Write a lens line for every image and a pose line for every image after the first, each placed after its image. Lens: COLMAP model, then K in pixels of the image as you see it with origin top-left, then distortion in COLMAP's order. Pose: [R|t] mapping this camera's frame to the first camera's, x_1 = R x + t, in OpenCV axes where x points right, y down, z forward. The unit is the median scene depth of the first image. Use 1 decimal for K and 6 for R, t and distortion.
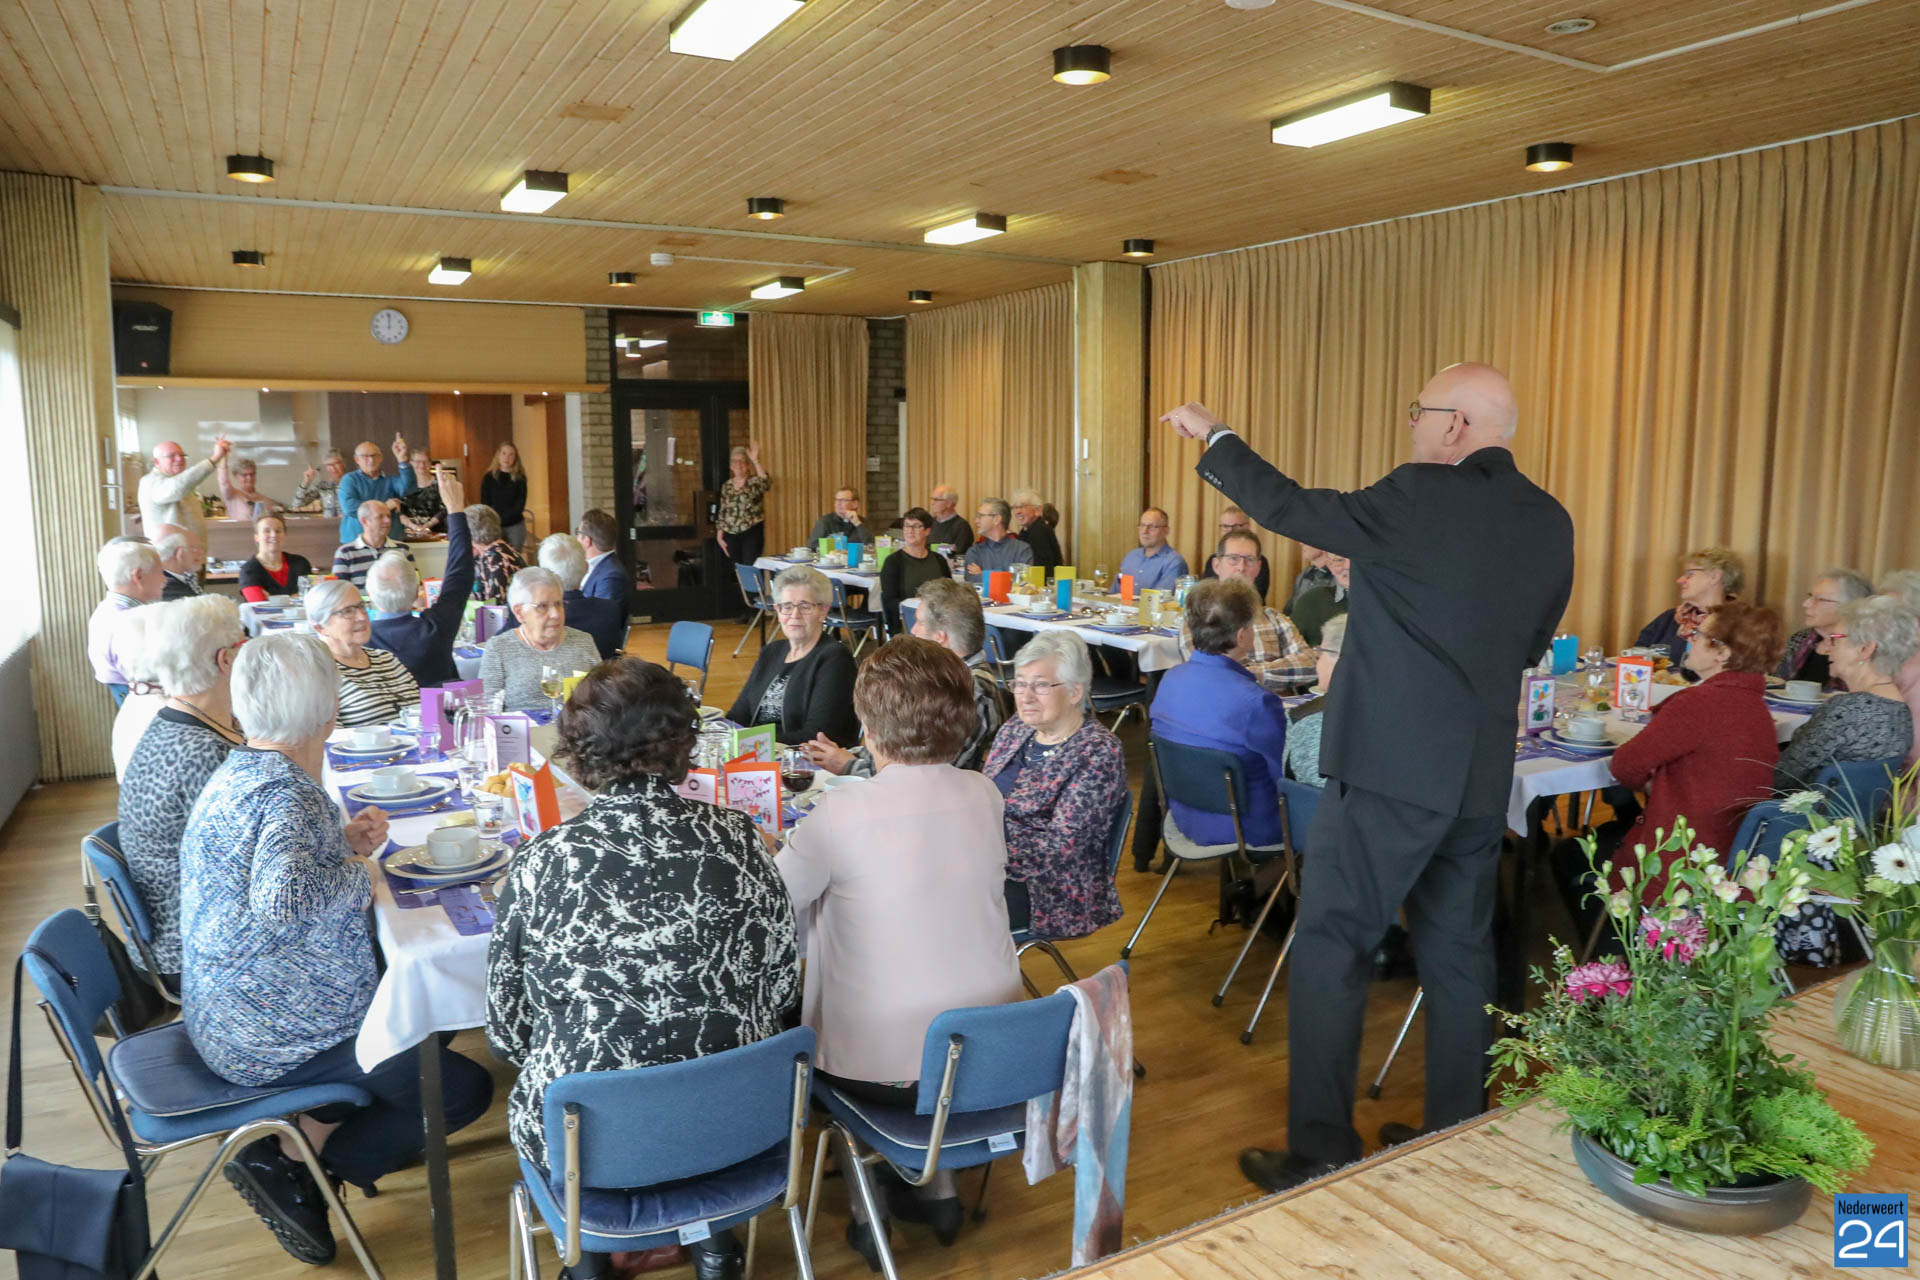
lens RADIAL K [[1317.7, 0, 964.7], [0, 1317.7, 641.9], [0, 0, 1]] dist [-0.108173, 0.084219]
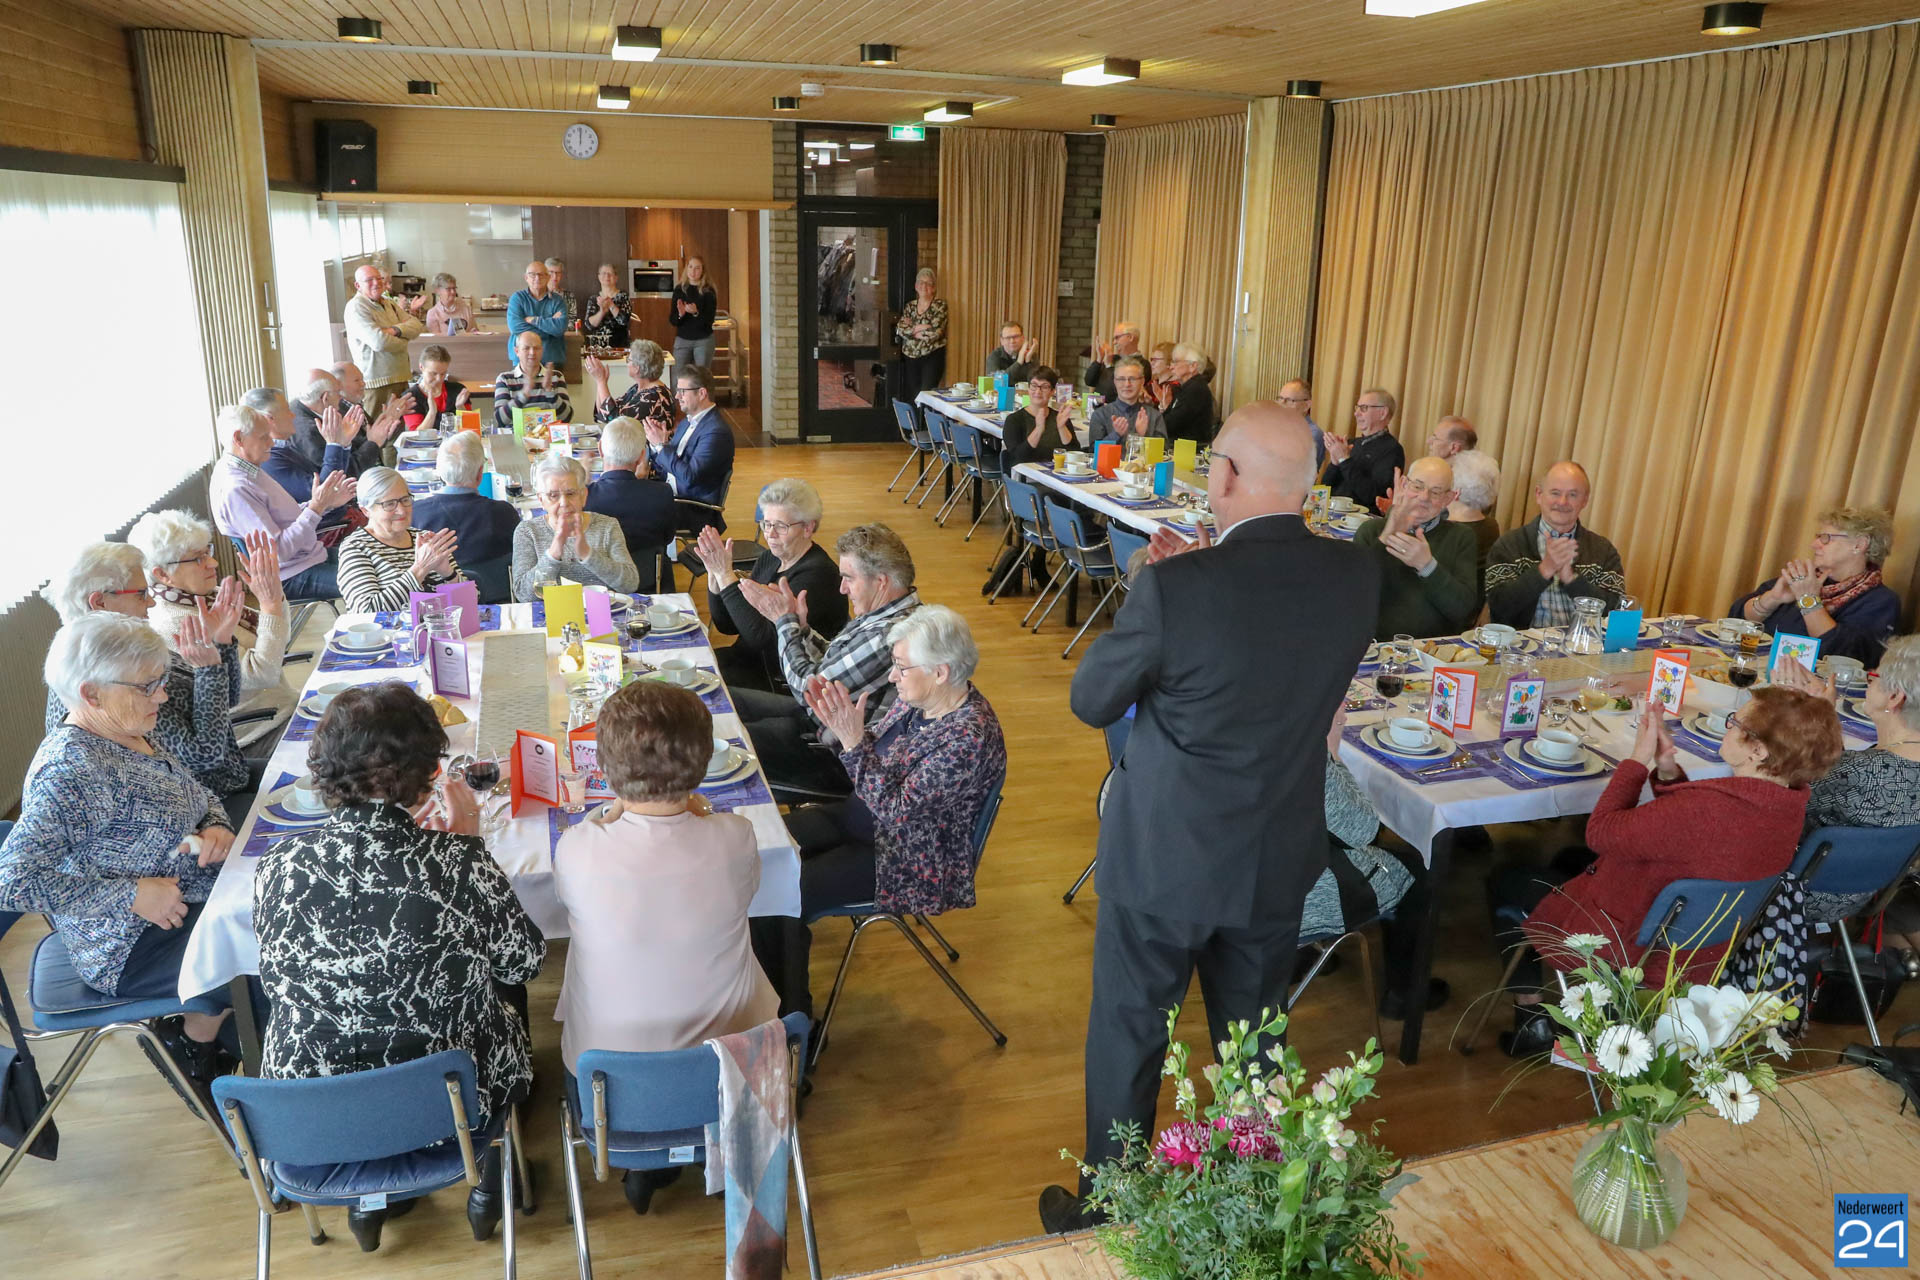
lens RADIAL K [[1326.5, 0, 962.3], [0, 1326.5, 640.4], [0, 0, 1]] dist [-0.107177, 0.091679]
pose [[0.975130, 0.092337, -0.201482, 0.172823], [-0.058266, 0.983907, 0.168915, -0.092430], [0.213837, -0.152975, 0.964817, 0.027689]]
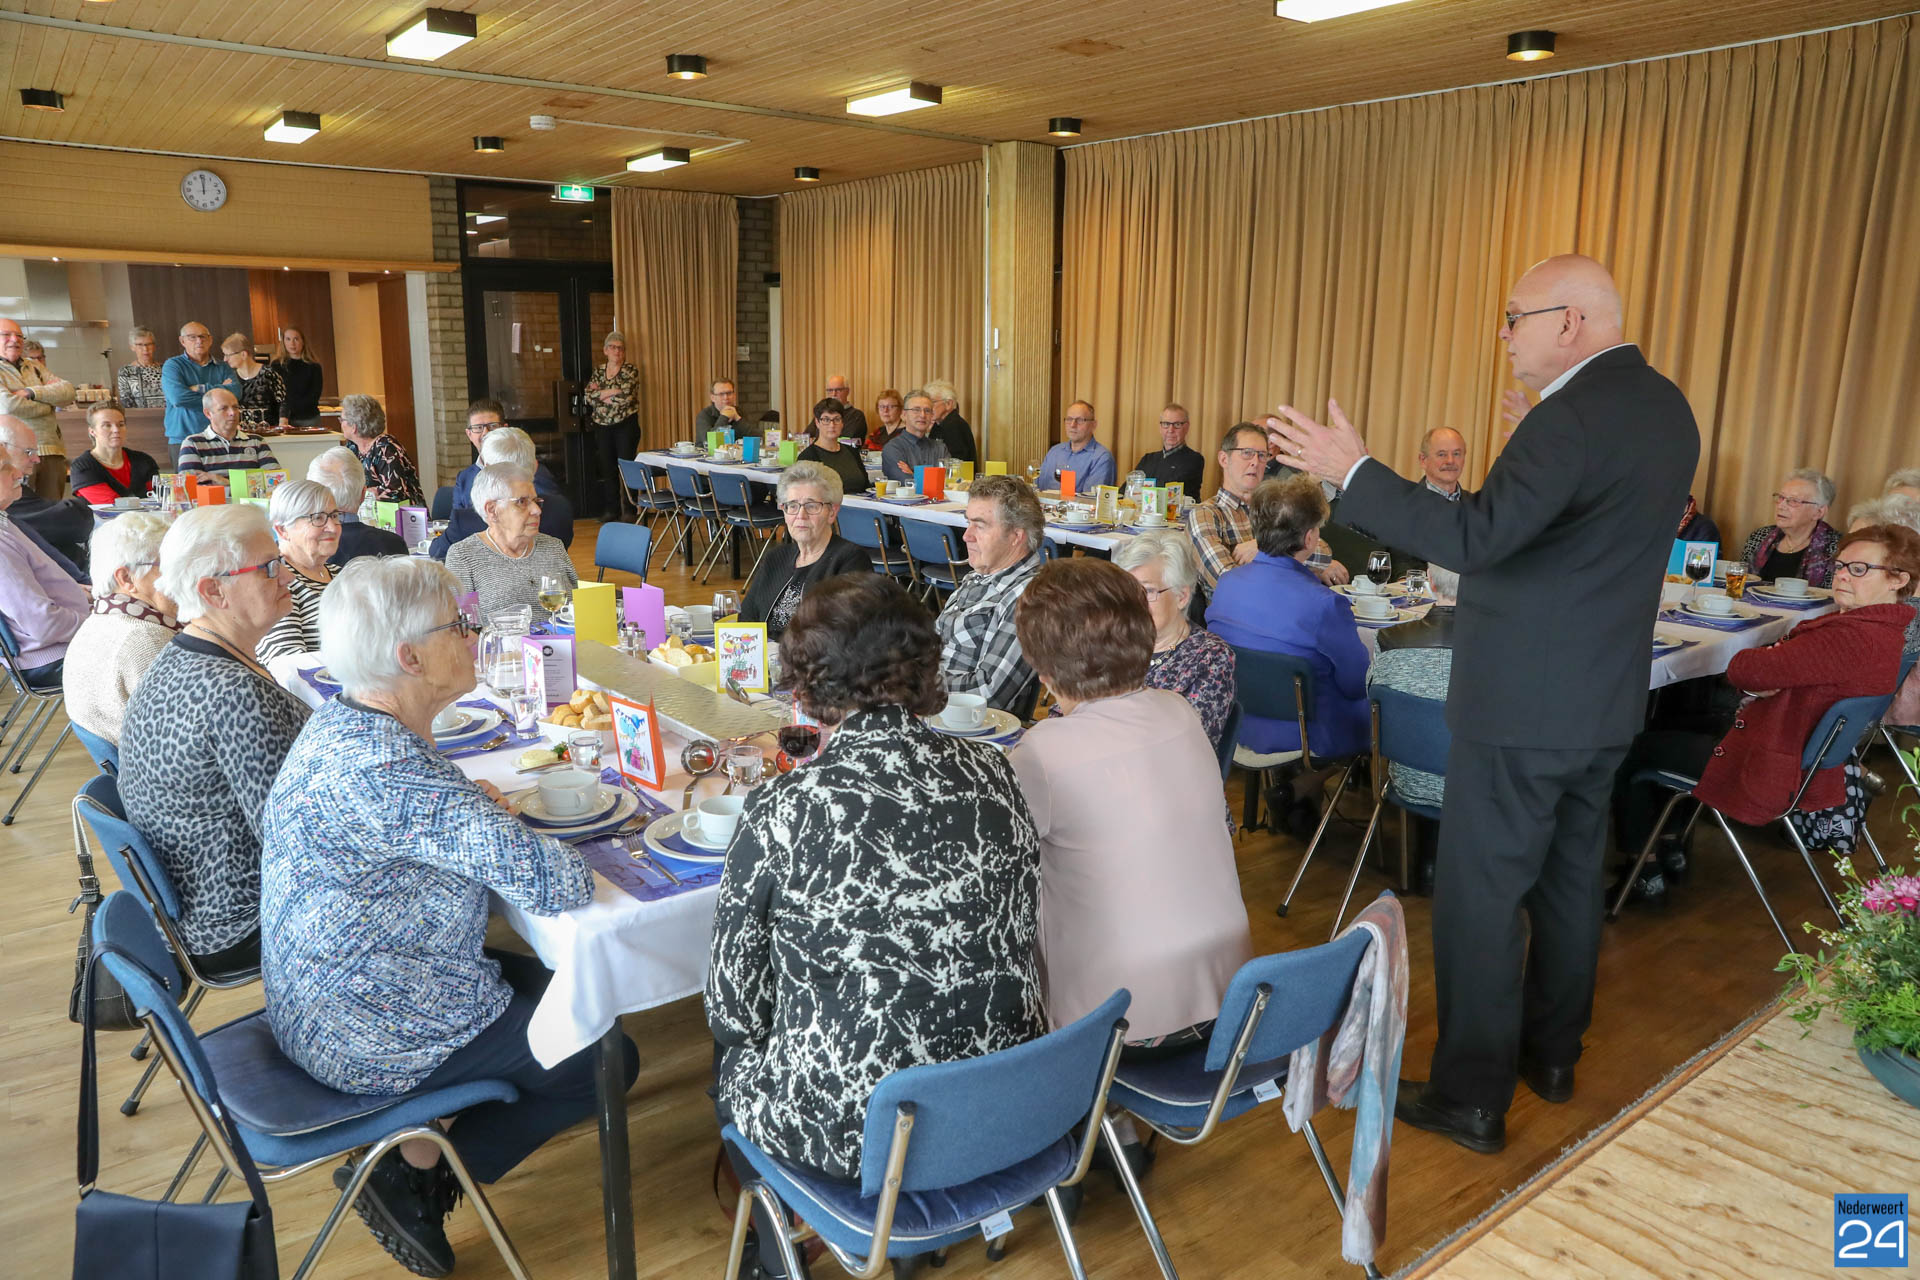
lens RADIAL K [[1334.9, 0, 969.3], [0, 1334.9, 630.6], [0, 0, 1]] dist [-0.107070, 0.088838]
pose [[0.989019, -0.017190, 0.146786, -0.120926], [0.007075, 0.997581, 0.069157, -0.002602], [-0.147620, -0.067359, 0.986748, 0.050862]]
